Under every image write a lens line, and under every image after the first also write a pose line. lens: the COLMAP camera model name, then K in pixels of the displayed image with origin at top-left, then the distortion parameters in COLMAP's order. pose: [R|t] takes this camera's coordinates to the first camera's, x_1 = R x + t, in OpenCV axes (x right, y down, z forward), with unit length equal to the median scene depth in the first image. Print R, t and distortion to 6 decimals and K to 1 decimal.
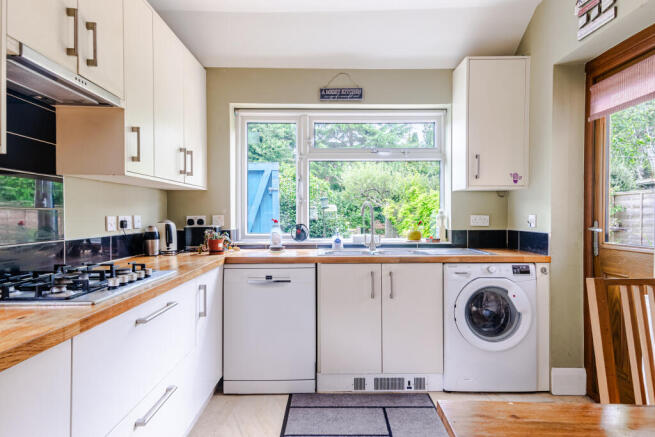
lens RADIAL K [[405.0, 0, 332.5], [0, 405.0, 219.1], [0, 0, 1]] dist [0.020595, -0.000617]
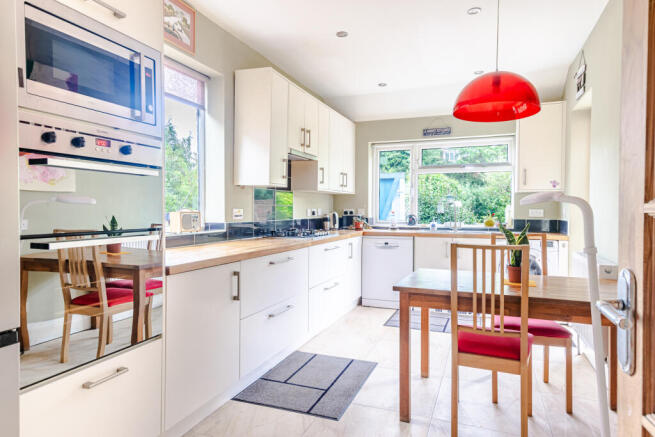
lens RADIAL K [[405.0, 0, 328.5], [0, 405.0, 219.4], [0, 0, 1]] dist [0.020595, -0.000617]
pose [[0.927970, 0.012696, -0.372438, 0.249614], [-0.008033, 0.999869, 0.014071, 0.012957], [0.372568, -0.010066, 0.927950, -0.697341]]
